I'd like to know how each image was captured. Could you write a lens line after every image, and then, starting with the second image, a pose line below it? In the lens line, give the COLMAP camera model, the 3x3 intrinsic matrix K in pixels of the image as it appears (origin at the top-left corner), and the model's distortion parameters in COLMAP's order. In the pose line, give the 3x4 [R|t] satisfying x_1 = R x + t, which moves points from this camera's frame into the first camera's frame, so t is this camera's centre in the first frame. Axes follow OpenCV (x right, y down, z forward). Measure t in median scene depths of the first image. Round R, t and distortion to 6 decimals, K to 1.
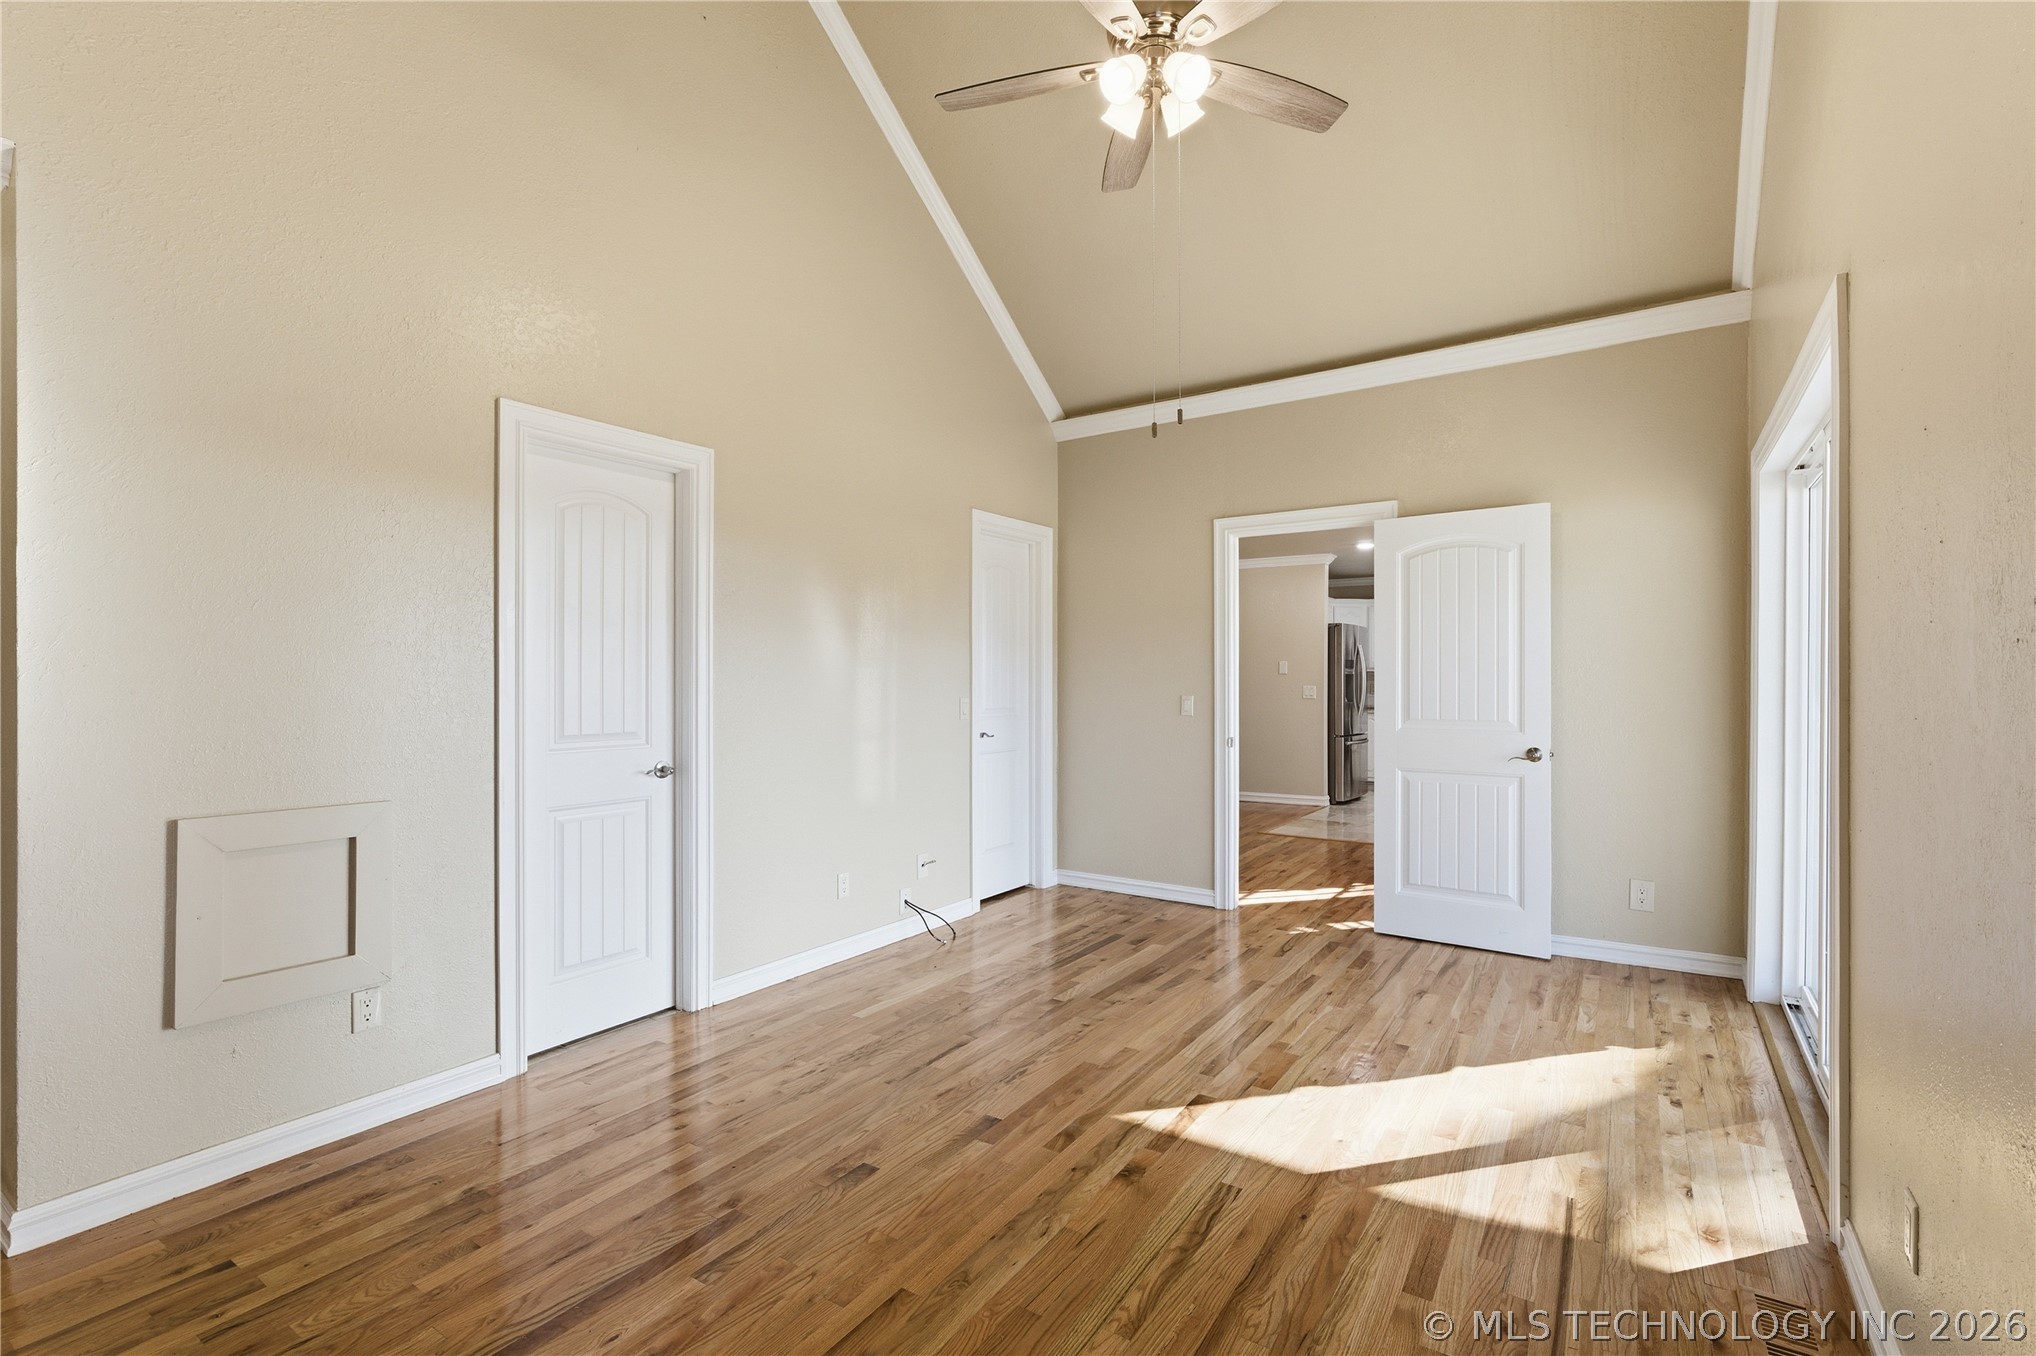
lens RADIAL K [[923.1, 0, 1013.8], [0, 923.1, 683.2], [0, 0, 1]] dist [-0.012450, 0.003814]
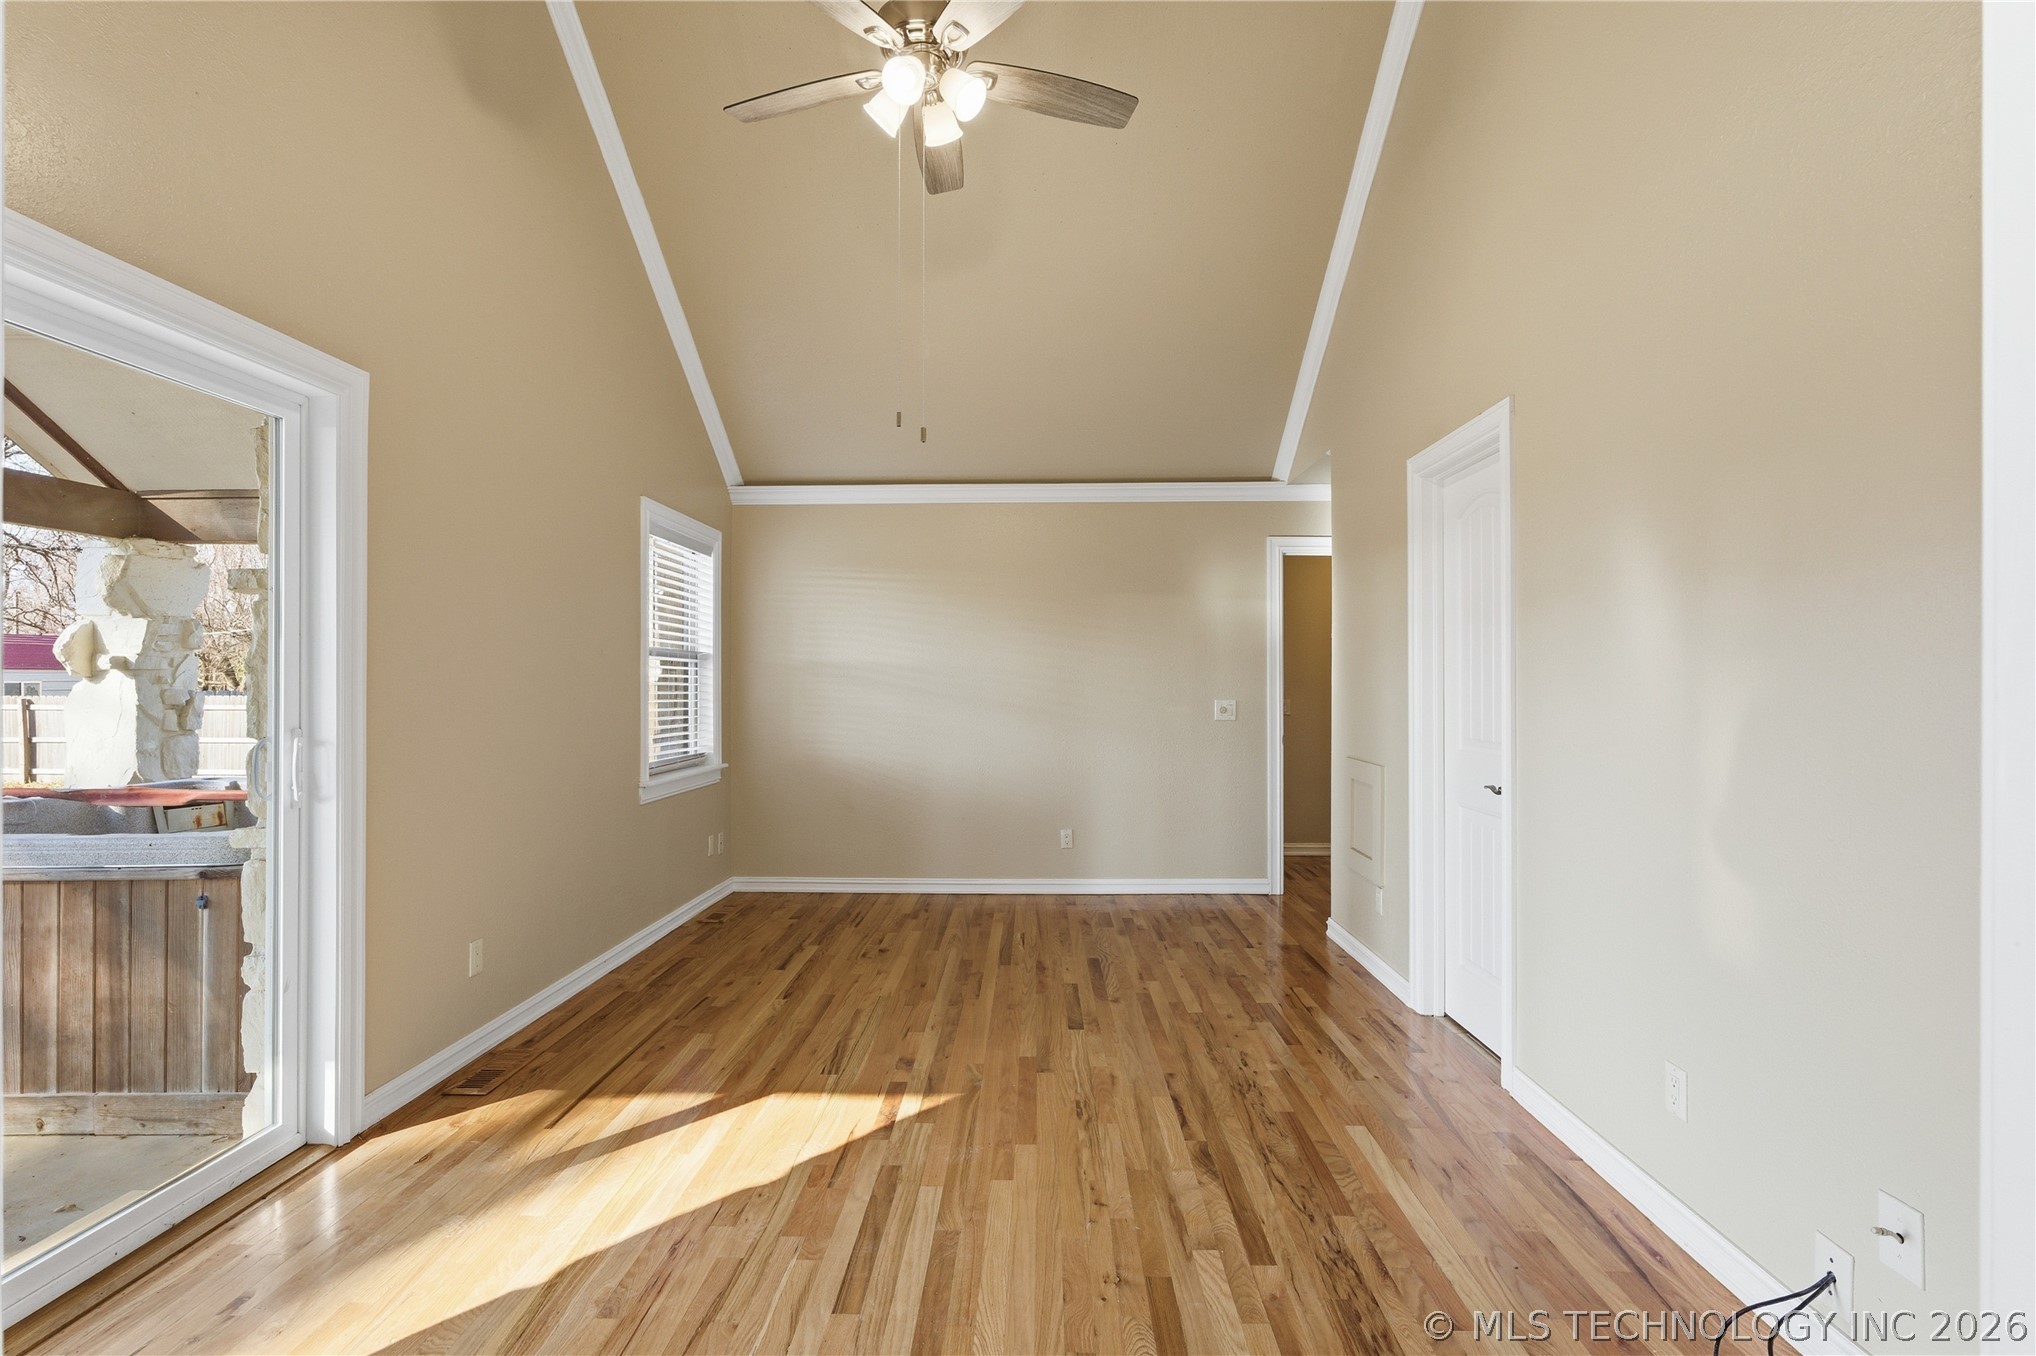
lens RADIAL K [[923.1, 0, 1014.7], [0, 923.1, 682.5], [0, 0, 1]] dist [-0.012450, 0.003814]
pose [[-0.846814, -0.004638, -0.531869, 0.616669], [-0.003252, 0.999988, -0.003543, -0.002500], [0.531879, -0.001271, -0.846819, 1.946985]]
